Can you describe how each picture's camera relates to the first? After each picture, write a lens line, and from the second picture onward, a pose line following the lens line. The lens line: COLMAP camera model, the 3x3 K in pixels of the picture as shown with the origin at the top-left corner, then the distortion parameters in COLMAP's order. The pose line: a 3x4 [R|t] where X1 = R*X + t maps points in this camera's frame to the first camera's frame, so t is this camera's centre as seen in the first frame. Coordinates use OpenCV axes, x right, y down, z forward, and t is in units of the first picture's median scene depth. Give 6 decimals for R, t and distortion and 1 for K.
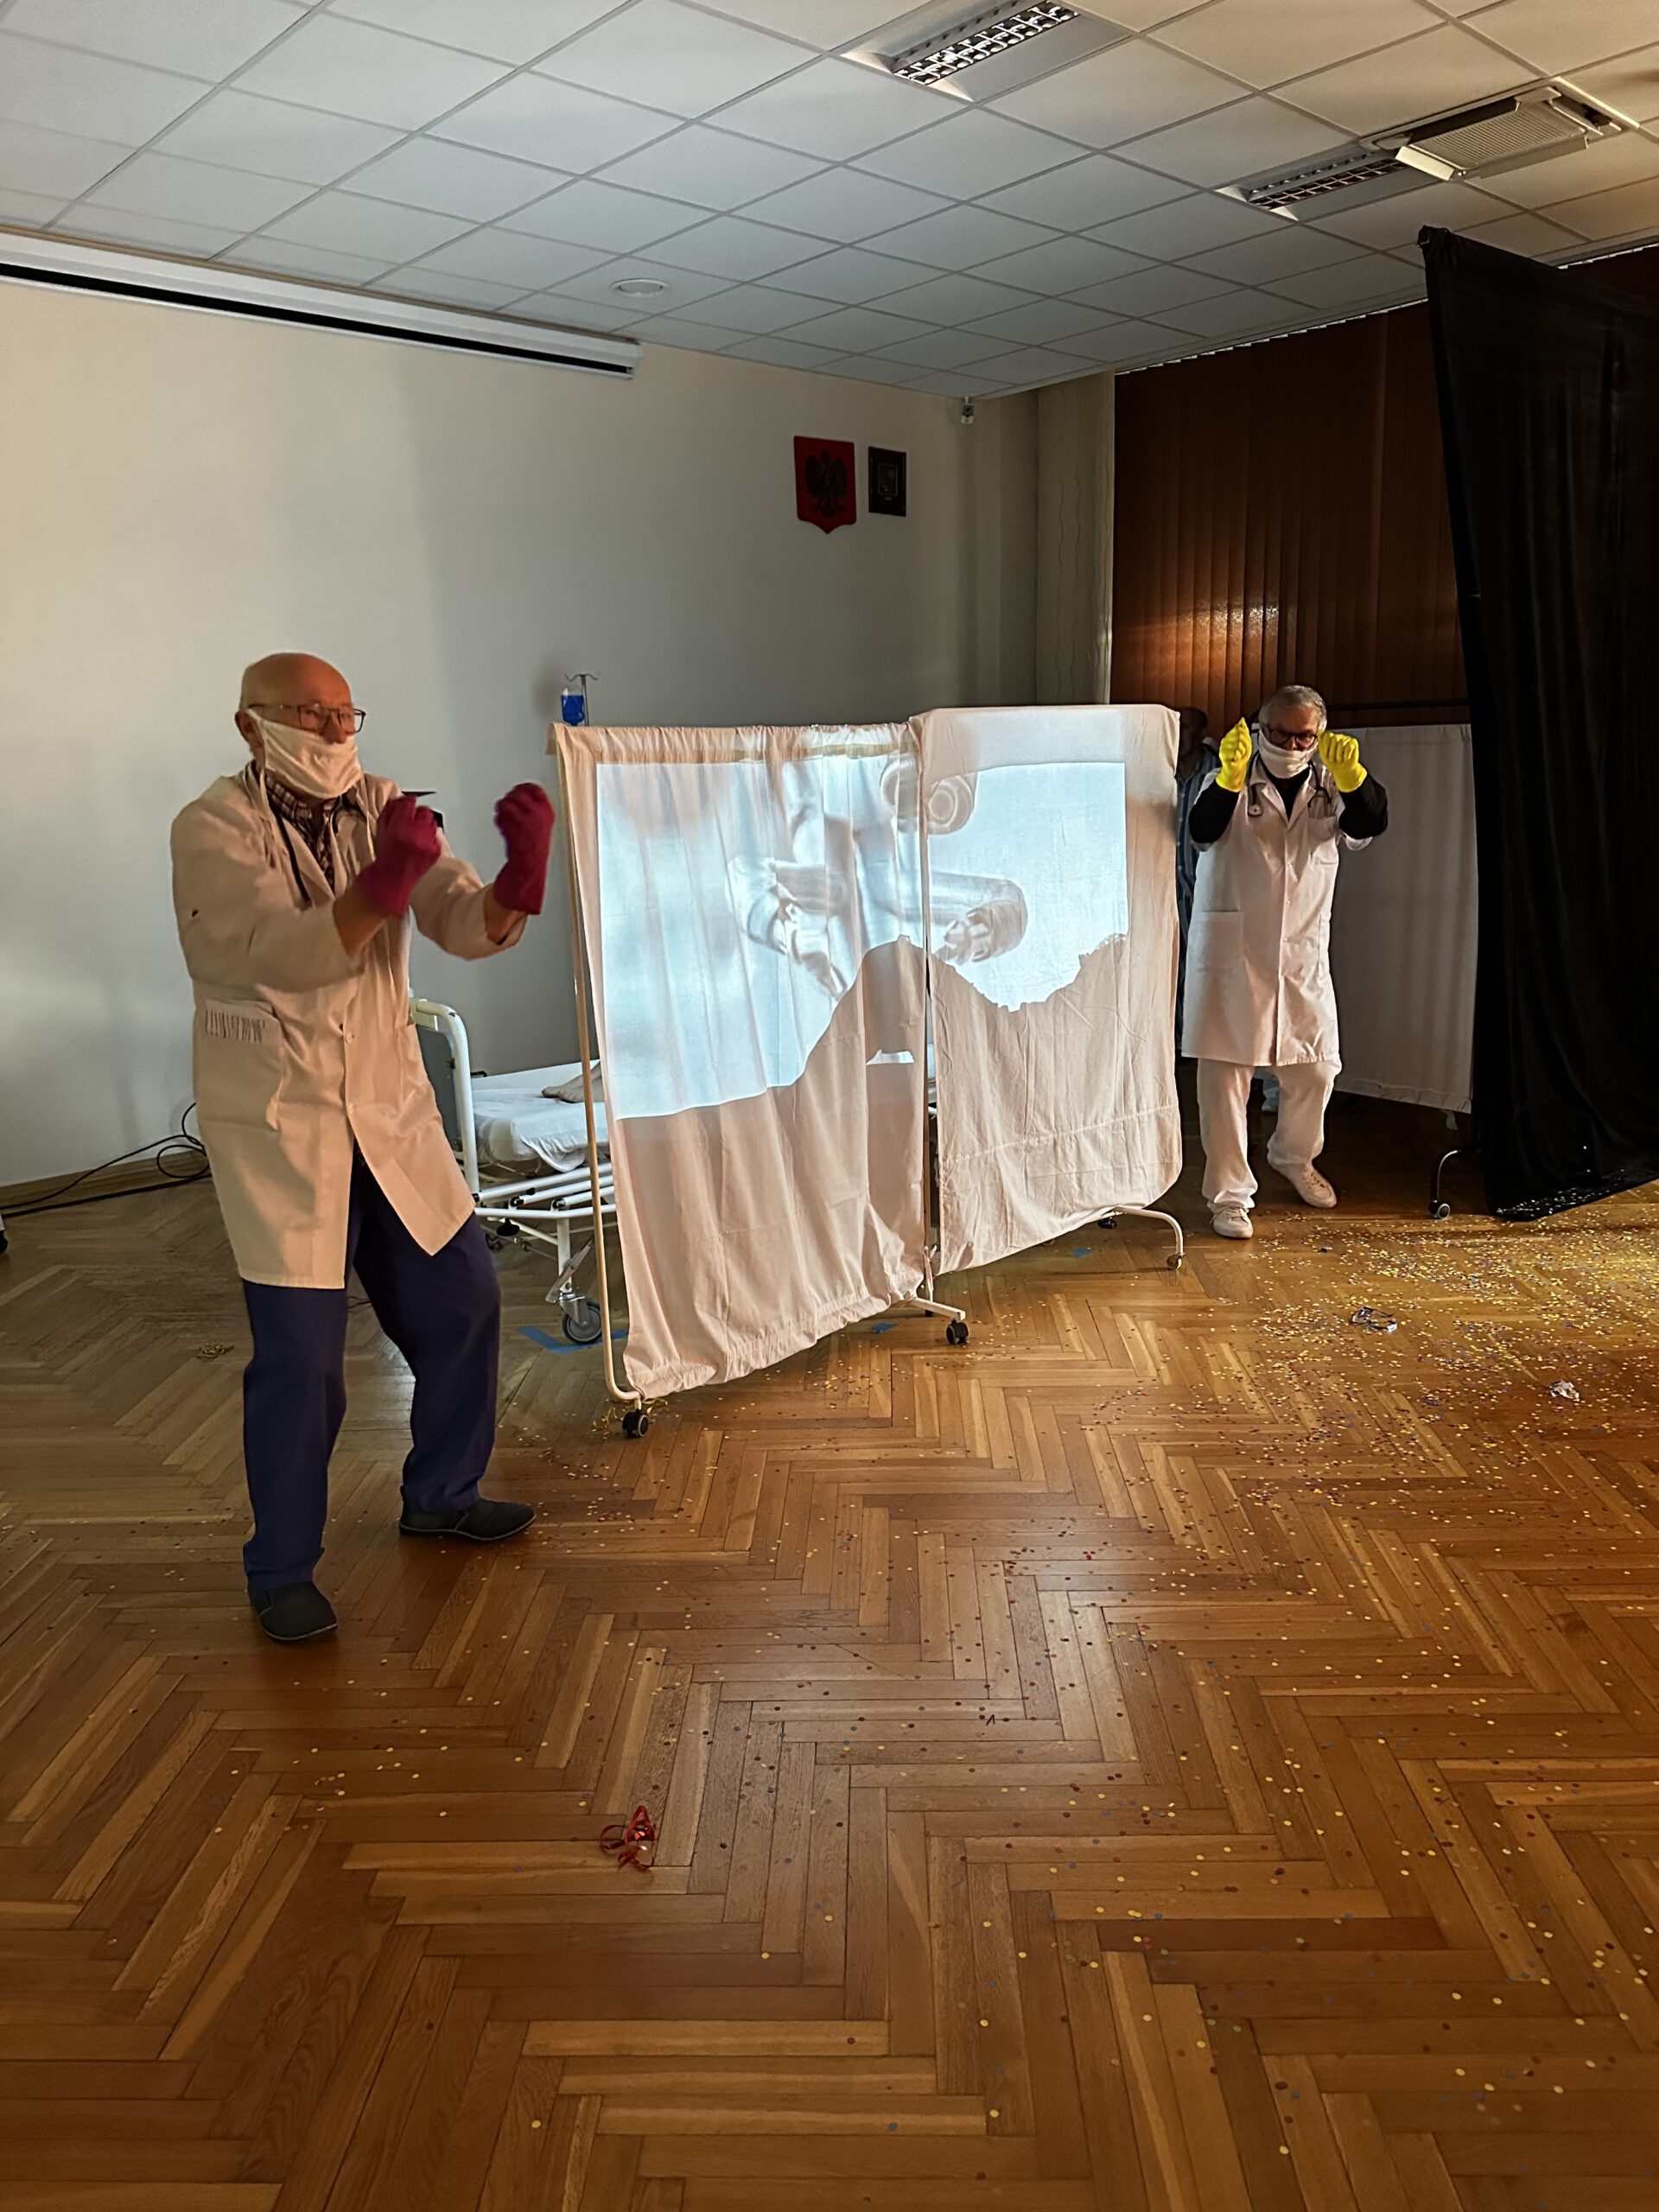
lens RADIAL K [[1571.7, 0, 836.0], [0, 1571.7, 1109.1], [0, 0, 1]] dist [0.027298, -0.038887]
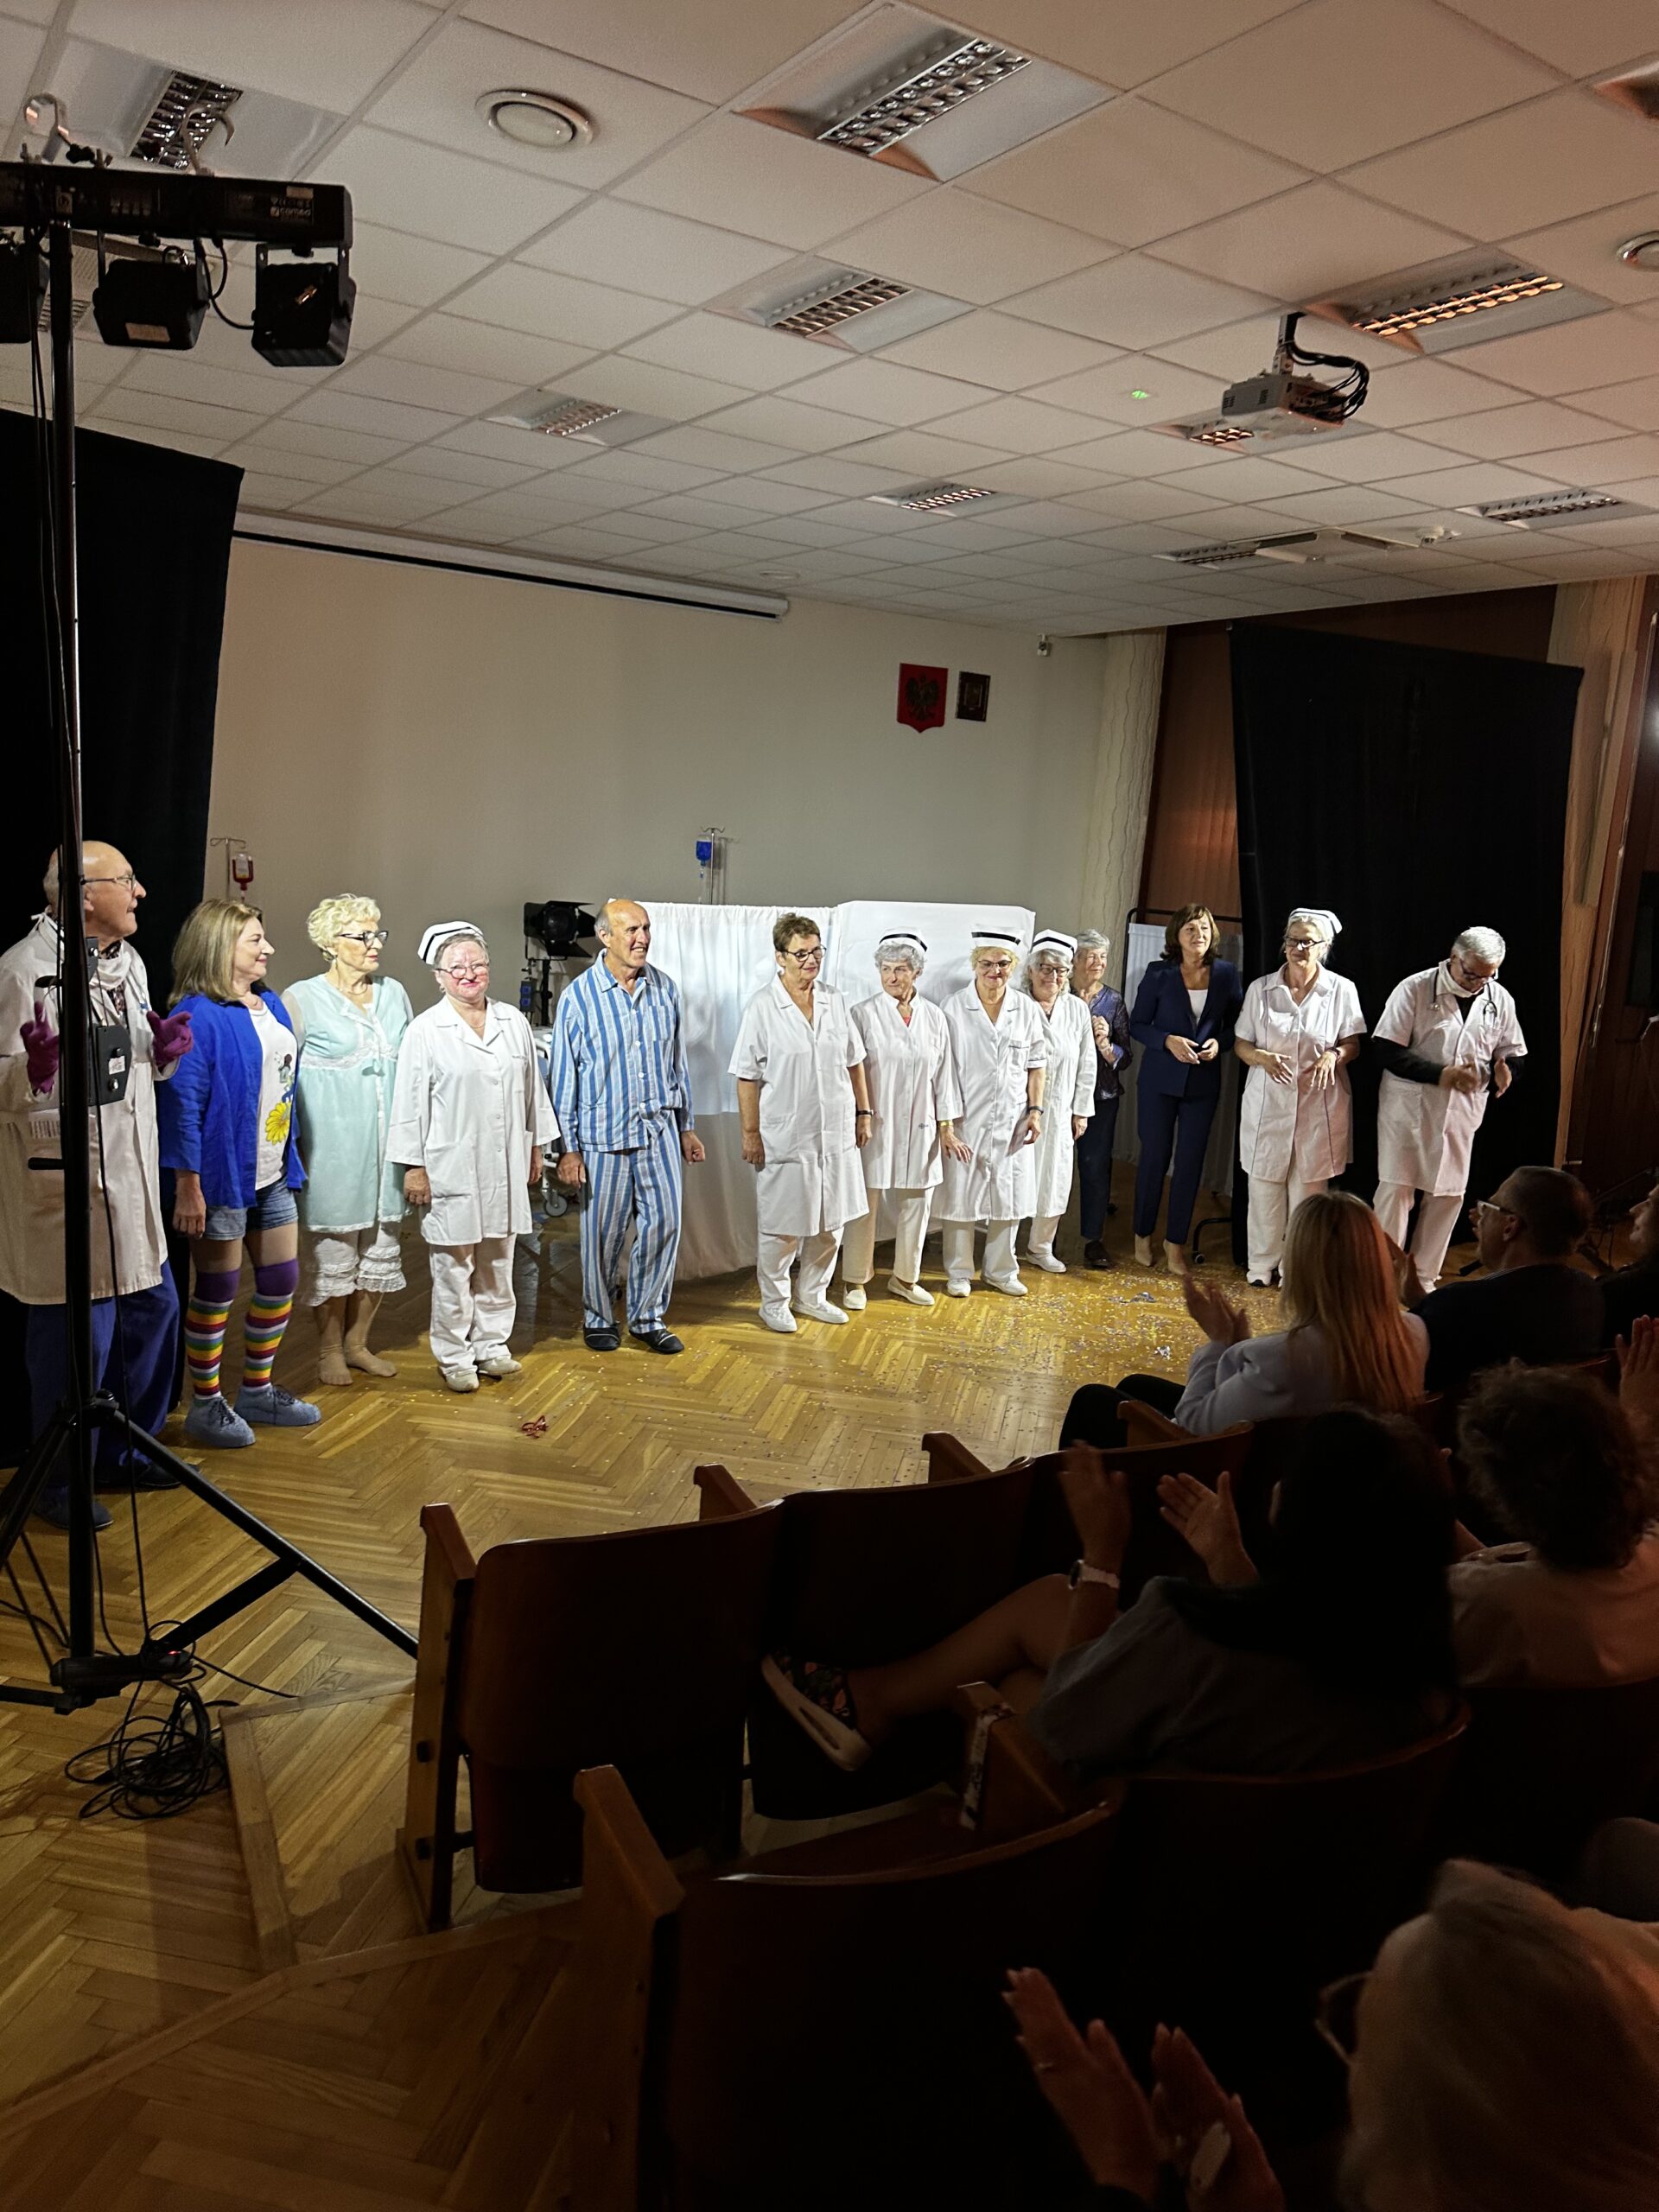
lens RADIAL K [[1571.7, 0, 844.3], [0, 1571.7, 1105.7], [0, 0, 1]] dist [0.027298, -0.038887]
pose [[0.983673, 0.116786, -0.136923, 0.487534], [-0.123979, 0.991254, -0.045212, 0.061292], [0.130445, 0.061449, 0.989549, -1.018424]]
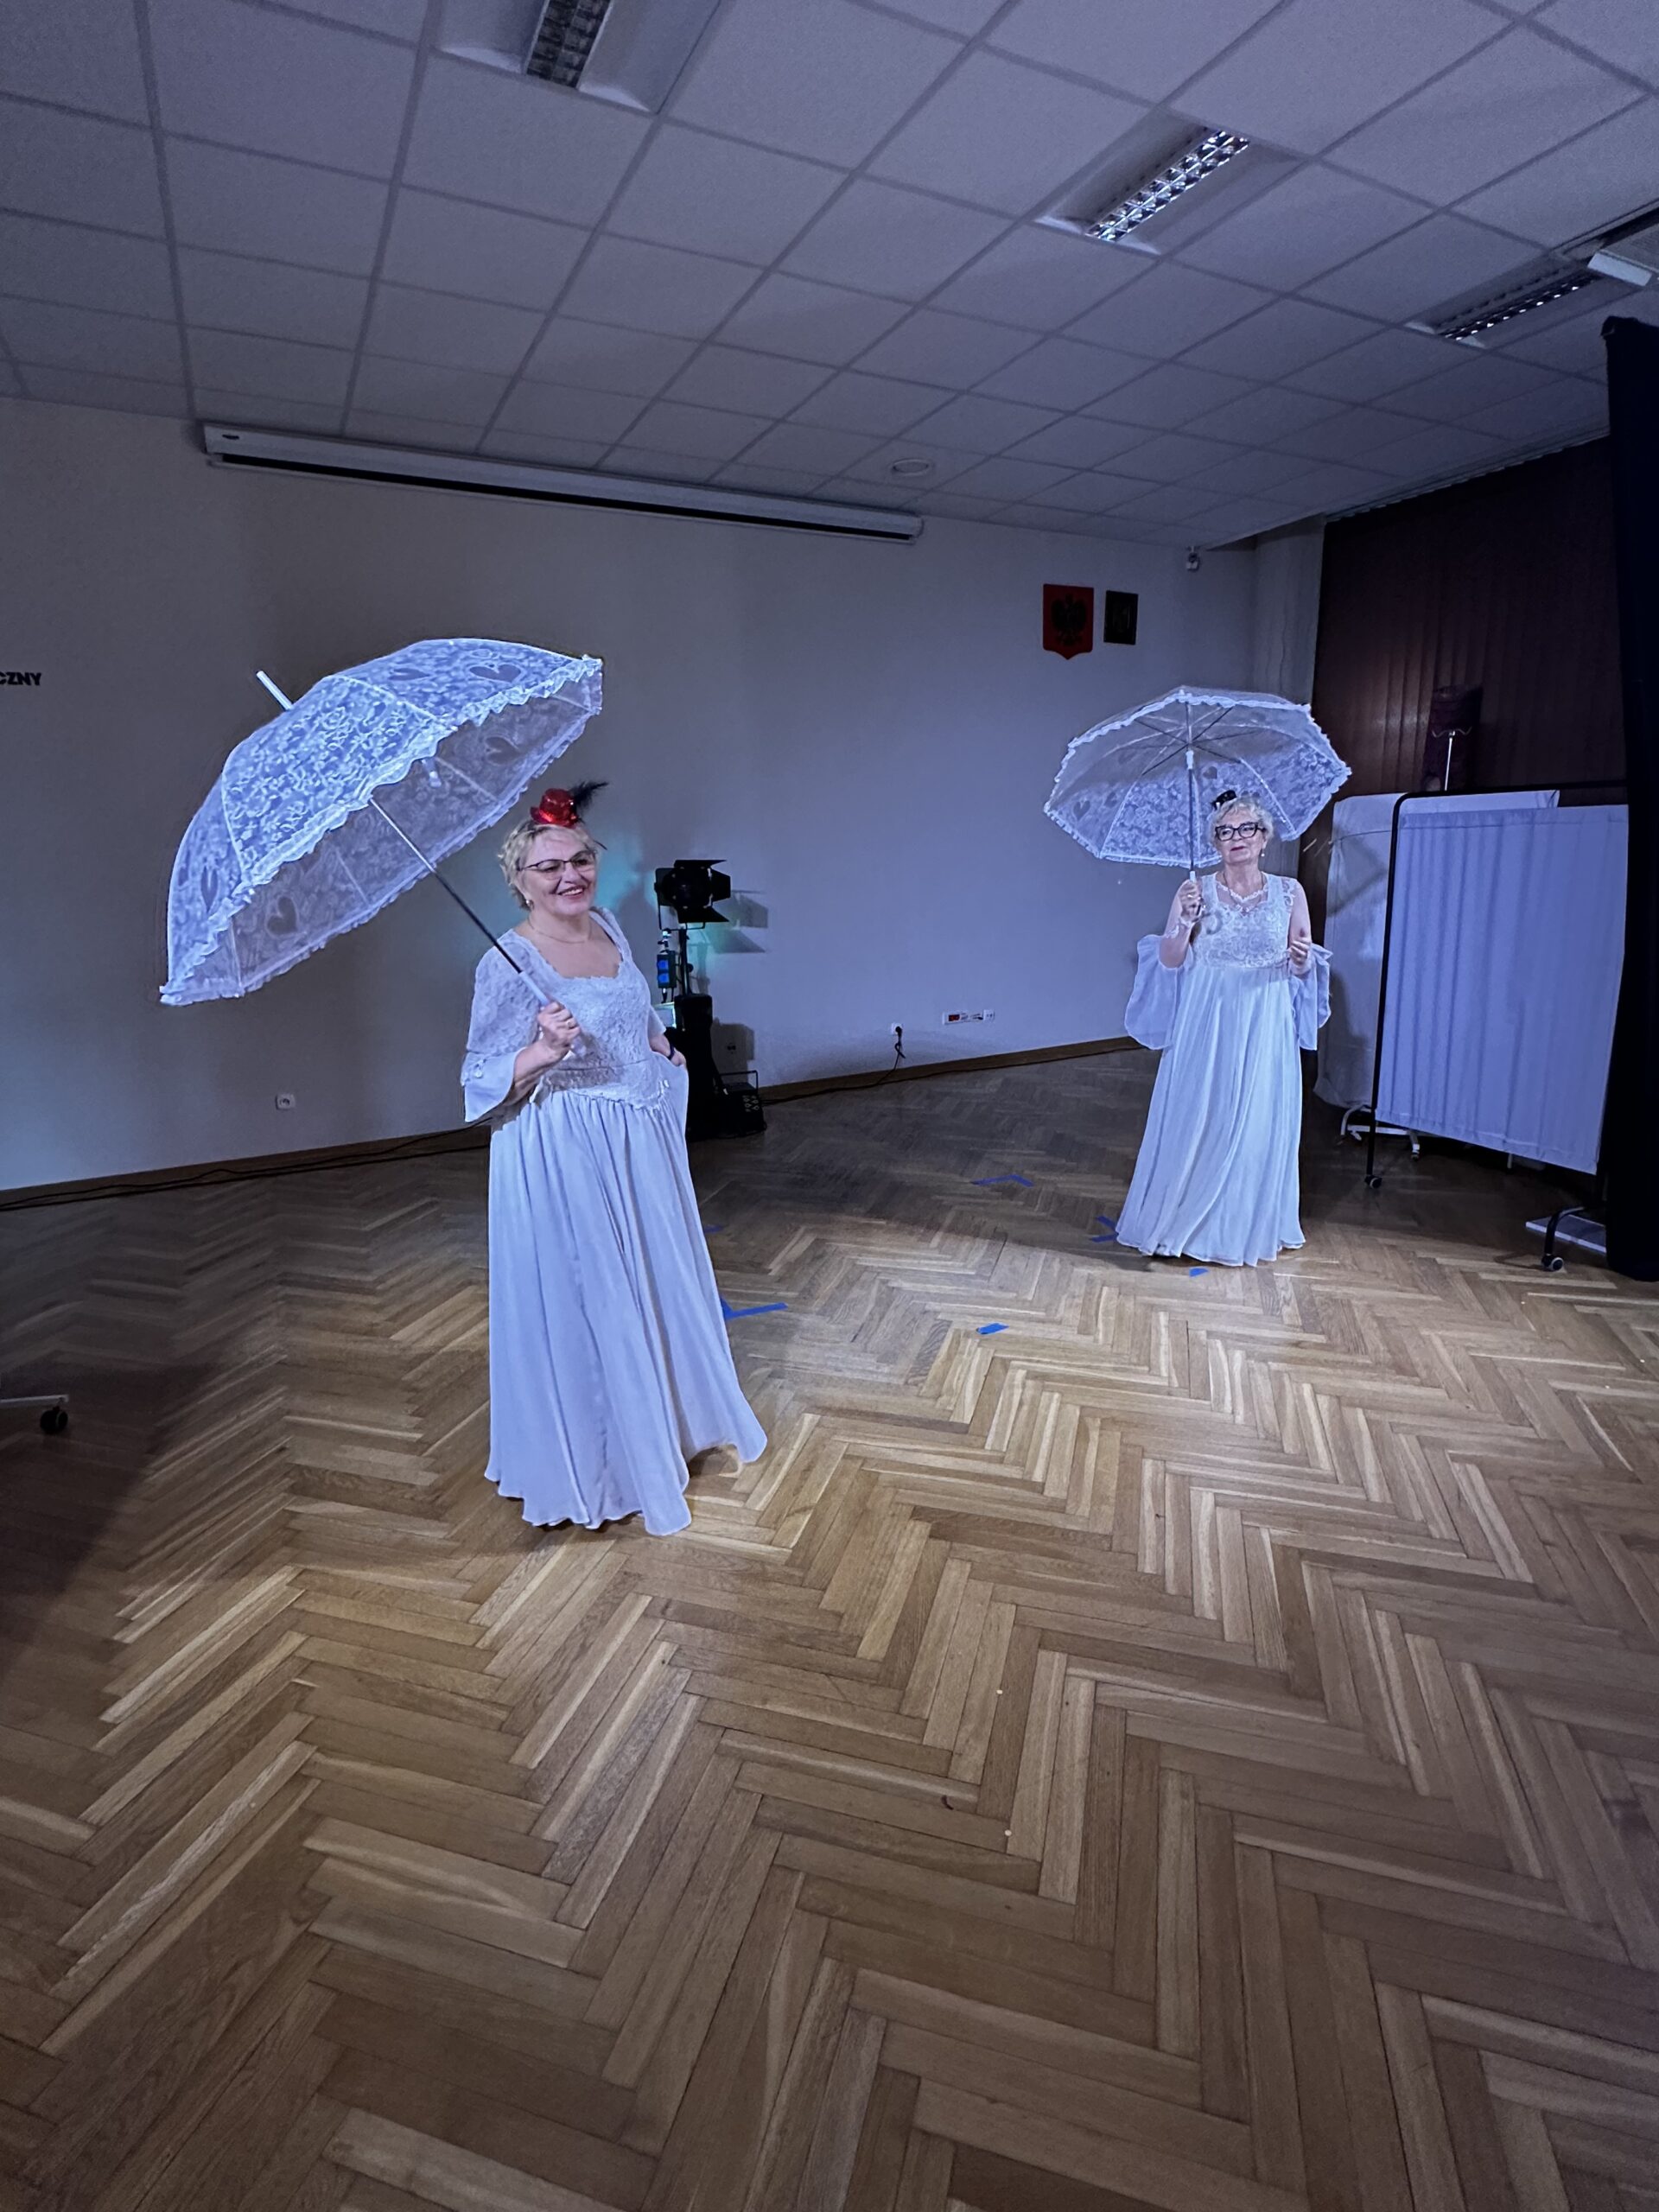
lens RADIAL K [[1085.0, 0, 827.9], [0, 1085.0, 1101.8], [0, 0, 1]] dist [-0.012959, 0.008799]
pose [[0.964328, 0.066677, -0.256175, 0.177911], [-0.061788, 0.997721, 0.027096, -0.069394], [0.257398, -0.010301, 0.966251, 0.337277]]
